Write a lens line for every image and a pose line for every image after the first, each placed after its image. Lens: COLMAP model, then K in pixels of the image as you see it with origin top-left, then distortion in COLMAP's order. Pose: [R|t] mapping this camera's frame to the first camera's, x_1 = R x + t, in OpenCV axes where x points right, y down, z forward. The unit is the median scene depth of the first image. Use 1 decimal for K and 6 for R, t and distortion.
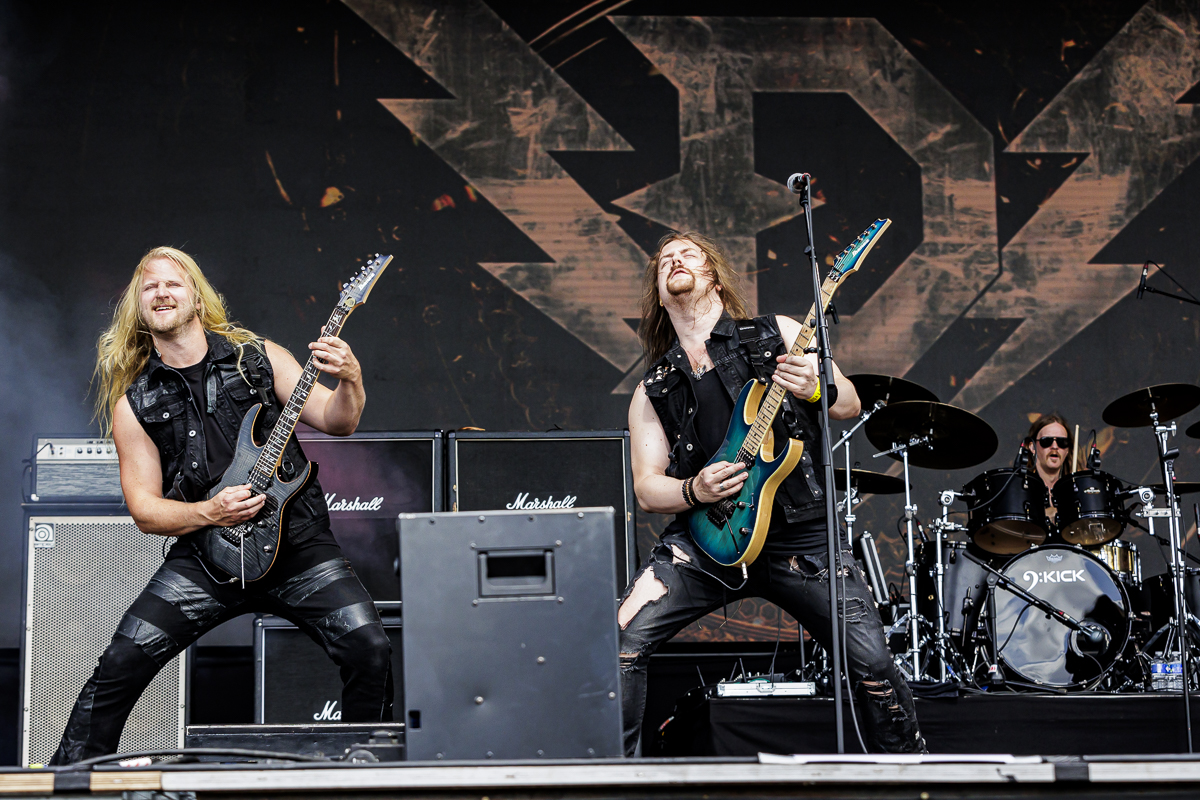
lens RADIAL K [[2735.6, 0, 596.2], [0, 2735.6, 321.5], [0, 0, 1]] dist [0.204133, -0.637197]
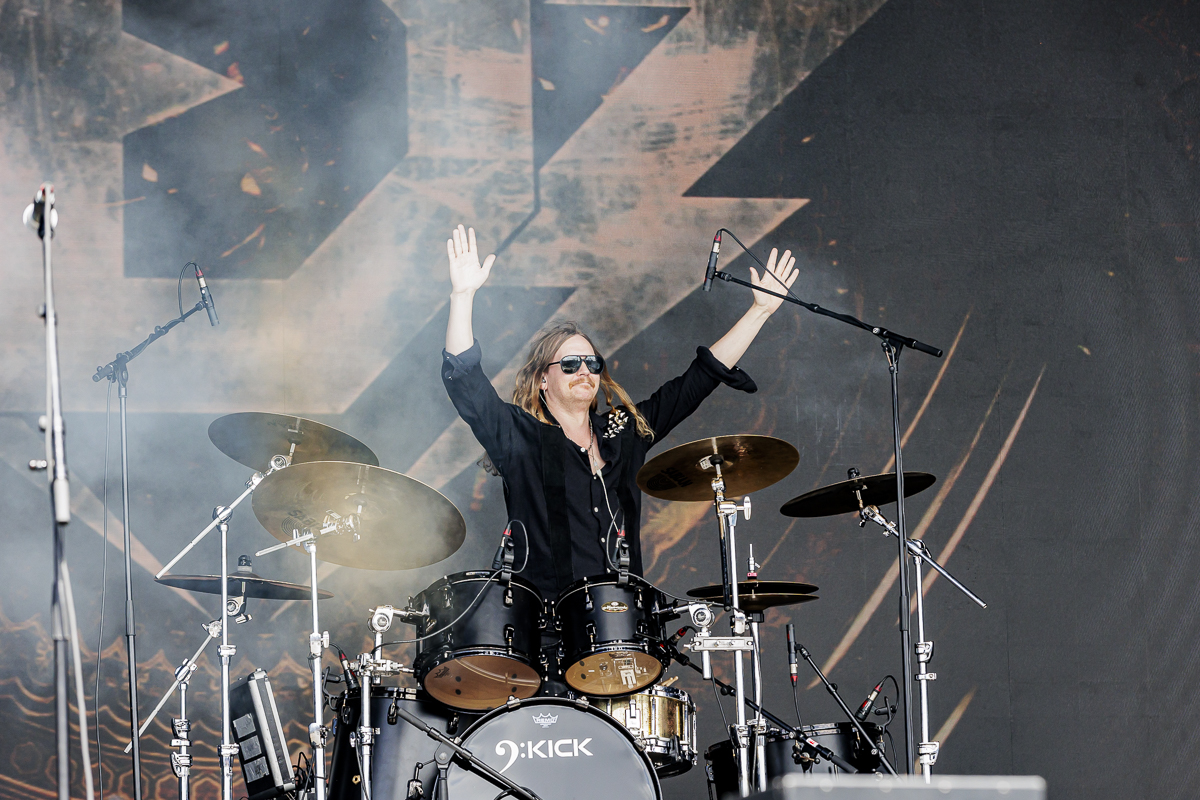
lens RADIAL K [[5099.7, 0, 600.0], [0, 5099.7, 400.0], [0, 0, 1]] dist [-0.025115, -5.900711]
pose [[0.991791, 0.009656, 0.127507, 0.021274], [-0.015019, 0.999039, 0.041167, -0.022146], [-0.126987, -0.042744, 0.990983, -0.089710]]
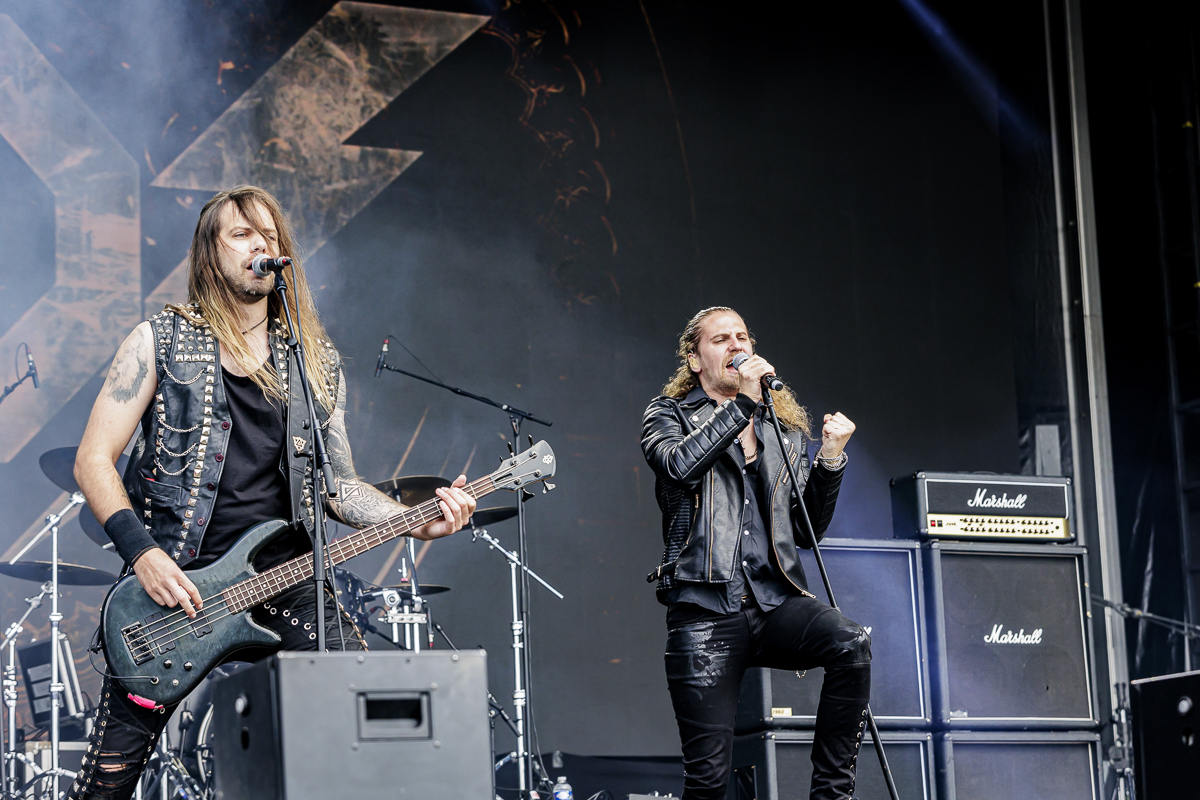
lens RADIAL K [[3343.5, 0, 600.0], [0, 3343.5, 400.0], [0, 0, 1]] dist [0.113571, 0.326207]
pose [[0.935979, 0.047964, 0.348773, -0.082728], [-0.052520, 0.998613, 0.003612, -0.006136], [-0.348116, -0.021698, 0.937200, -0.029288]]
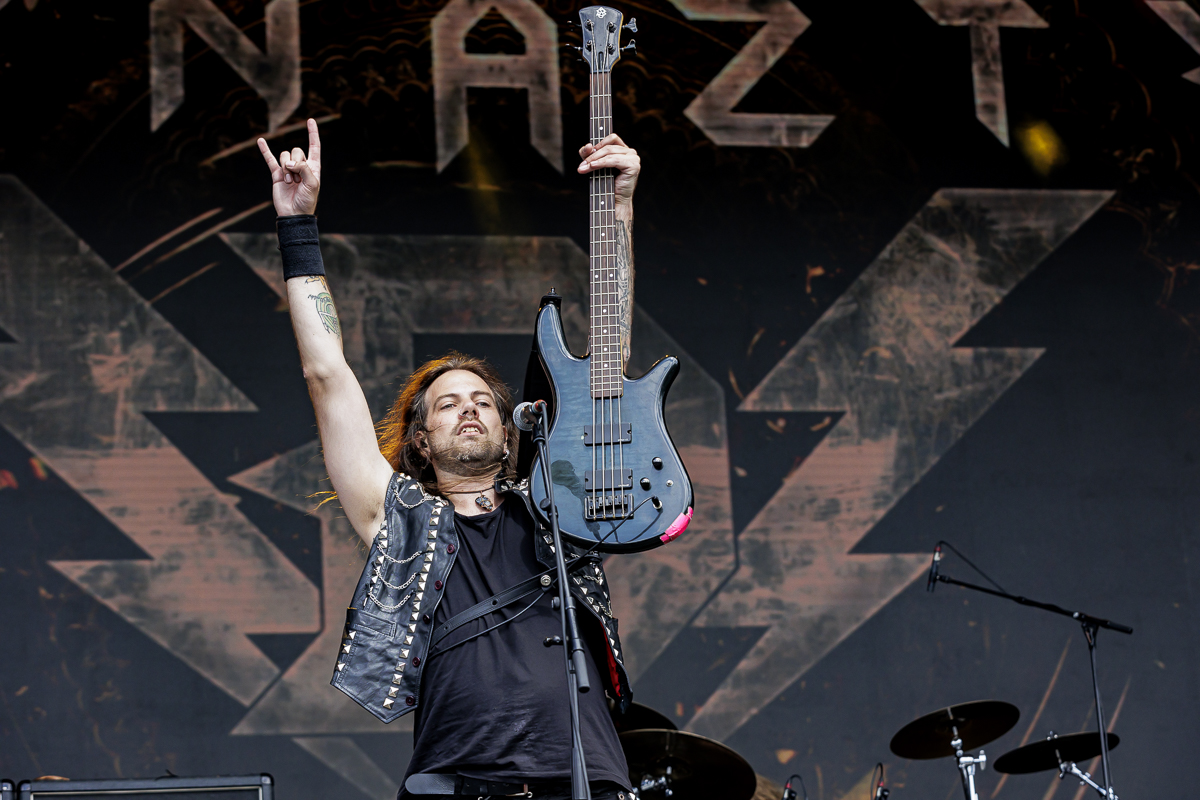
lens RADIAL K [[3516.1, 0, 600.0], [0, 3516.1, 400.0], [0, 0, 1]] dist [0.027245, -0.058701]
pose [[0.992848, -0.008012, 0.119120, -0.007449], [0.016575, 0.997333, -0.071076, 0.004915], [-0.118233, 0.072542, 0.990333, 0.028751]]
